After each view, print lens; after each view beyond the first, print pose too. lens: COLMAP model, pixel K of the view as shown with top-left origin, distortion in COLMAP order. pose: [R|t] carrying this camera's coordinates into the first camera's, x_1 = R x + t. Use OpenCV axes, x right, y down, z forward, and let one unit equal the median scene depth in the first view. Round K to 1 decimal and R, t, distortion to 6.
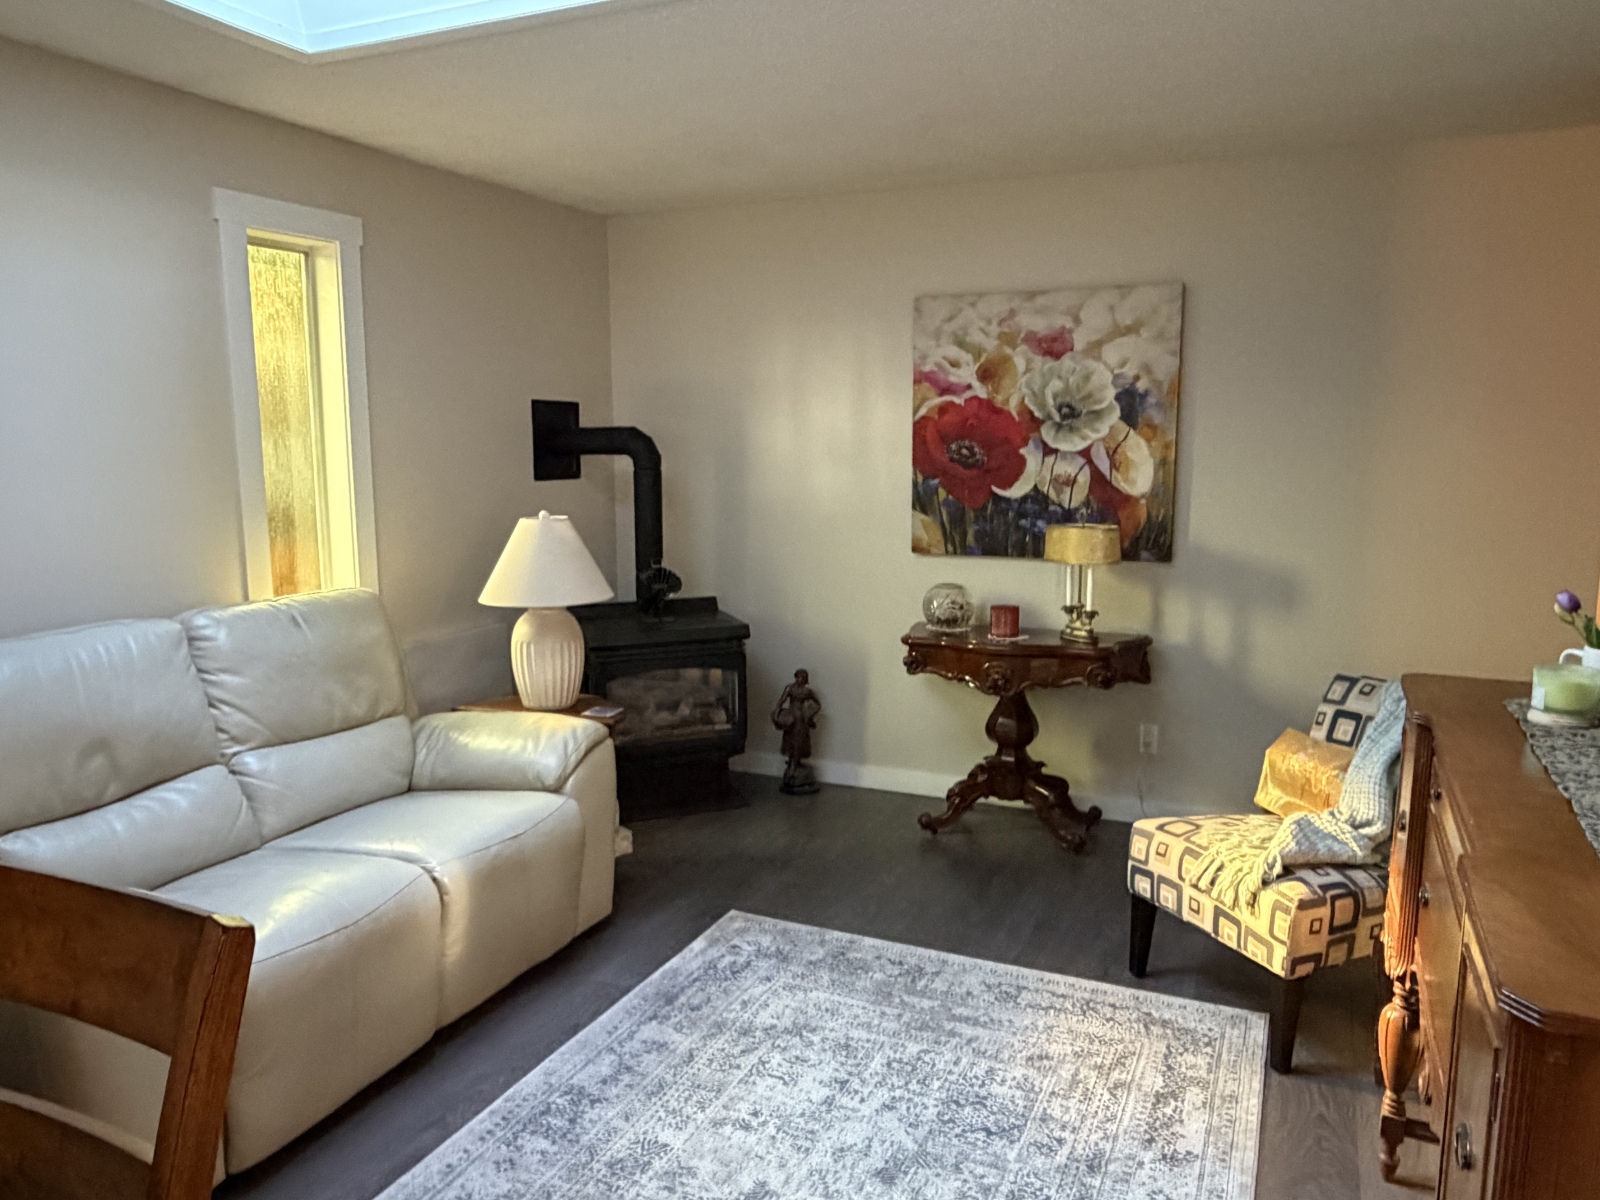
lens RADIAL K [[1146.7, 0, 800.9], [0, 1146.7, 603.4], [0, 0, 1]] dist [-0.004011, -0.000224]
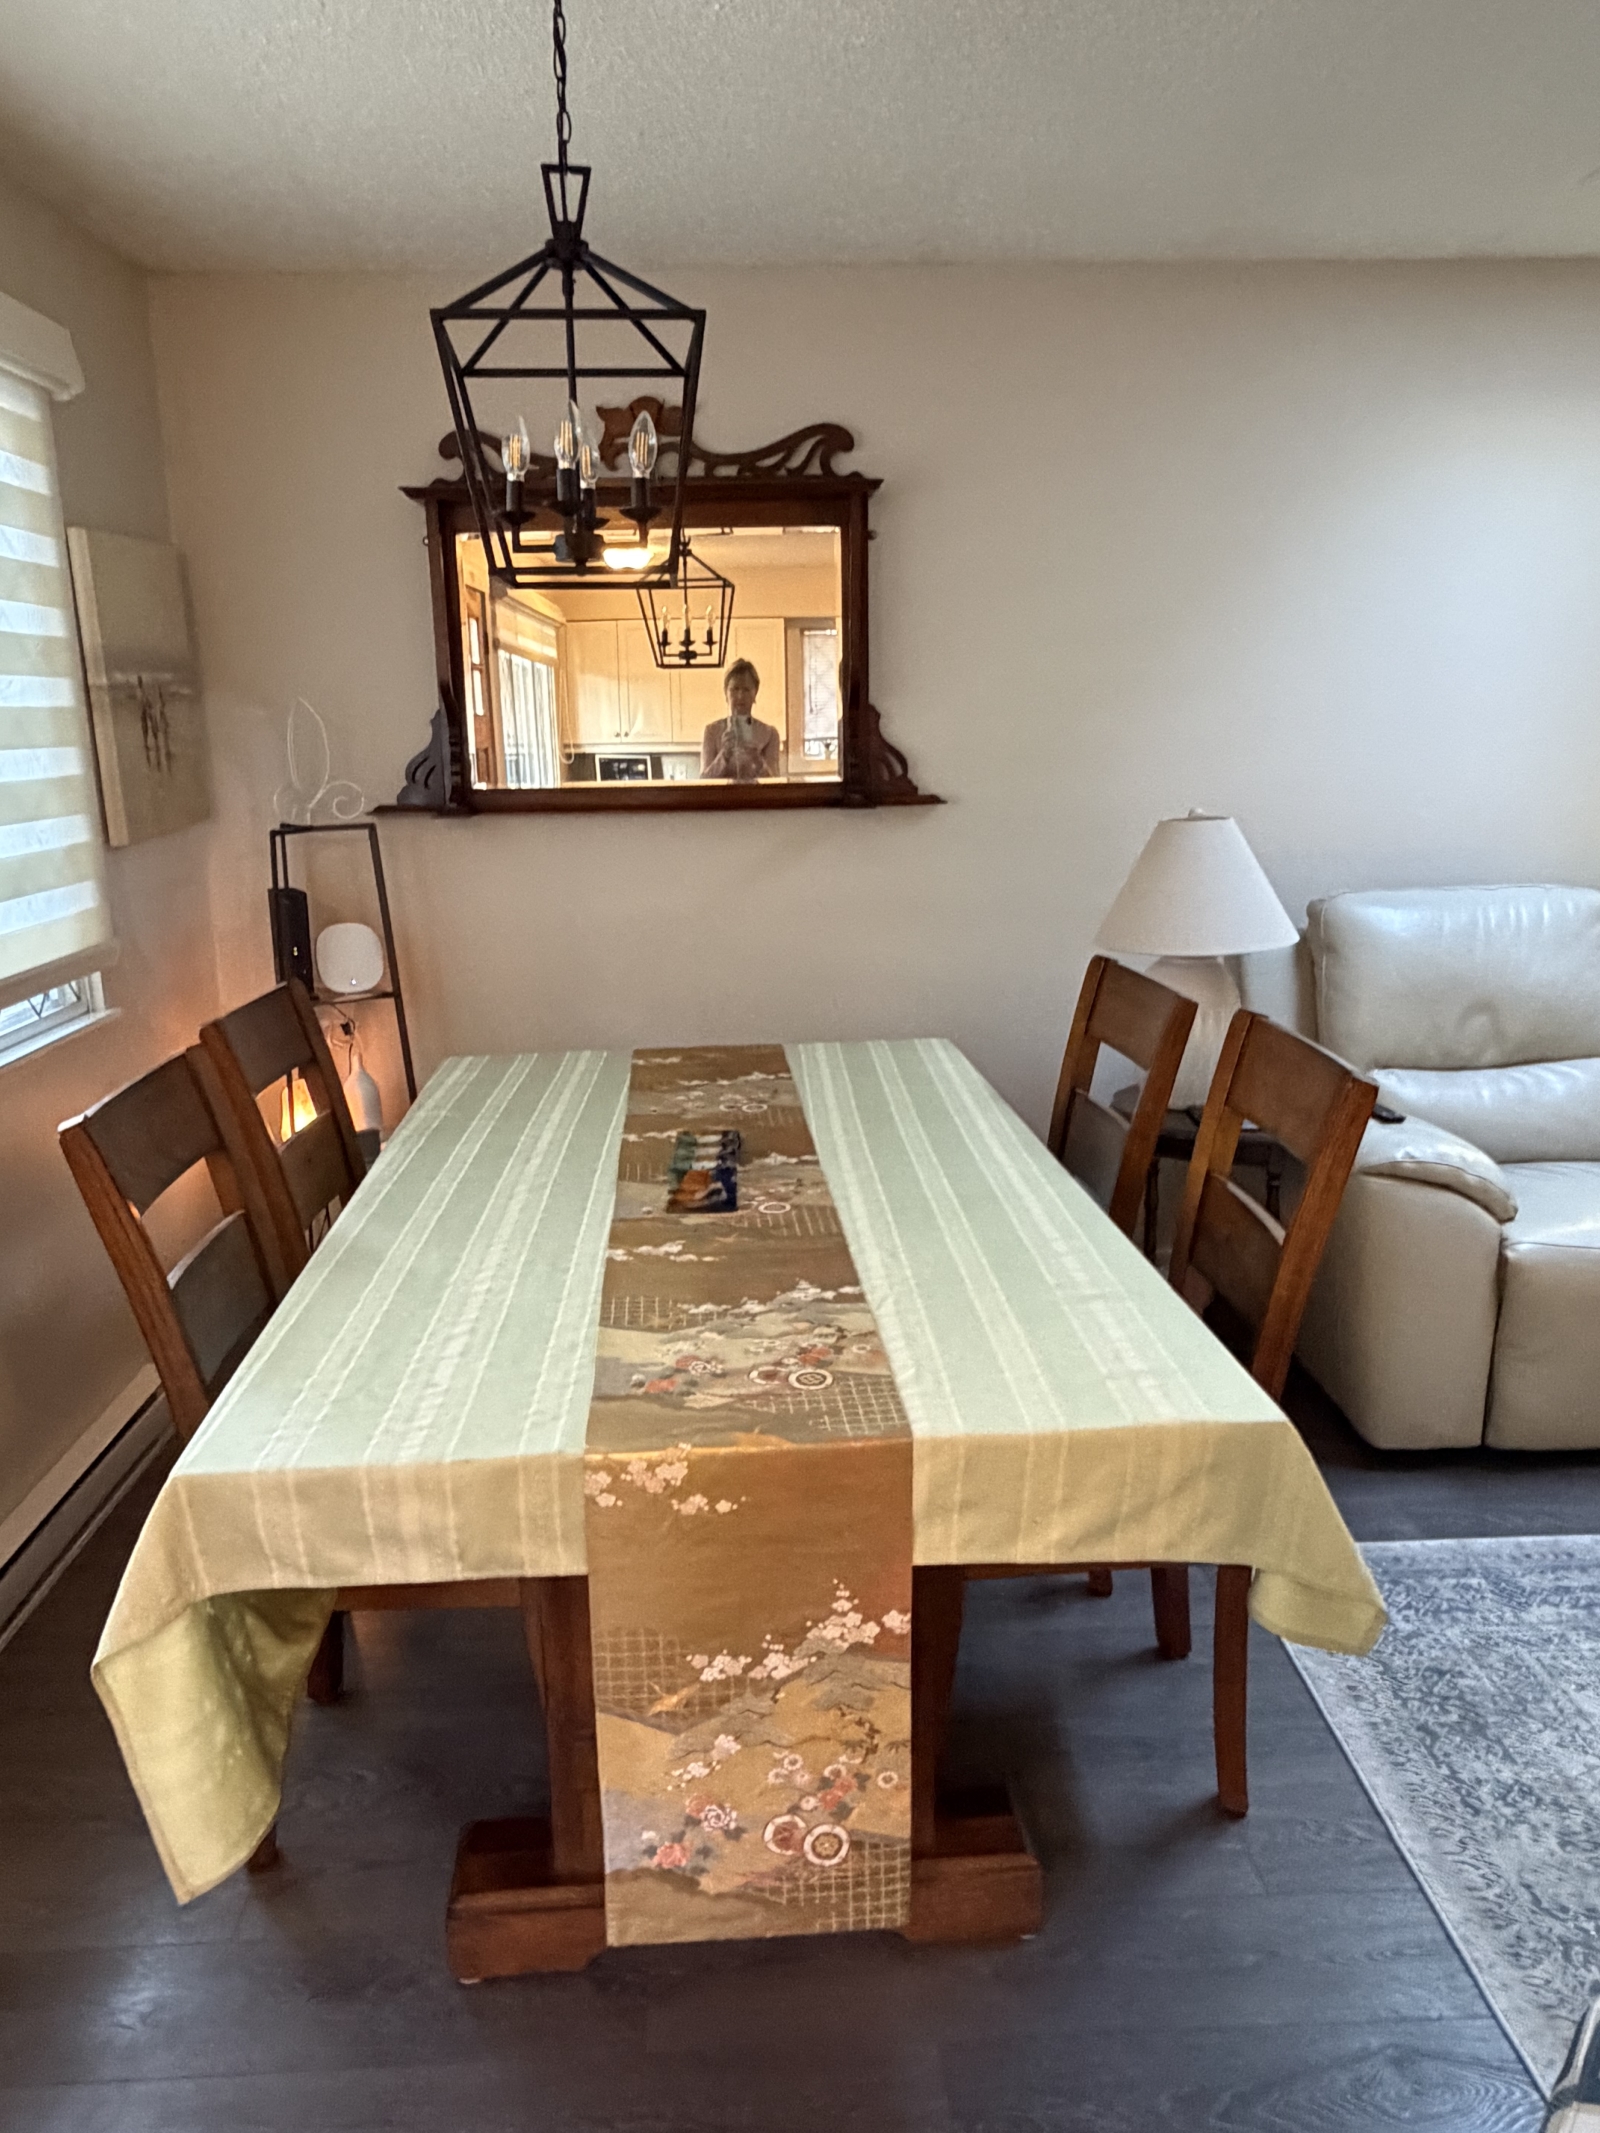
lens RADIAL K [[1528.7, 0, 802.9], [0, 1528.7, 1068.1], [0, 0, 1]] dist [-0.004011, -0.000224]
pose [[0.451339, 0.200151, -0.869617, 0.431085], [-0.110236, 0.979562, 0.168243, 0.032366], [0.885518, 0.019929, 0.464178, -0.196712]]
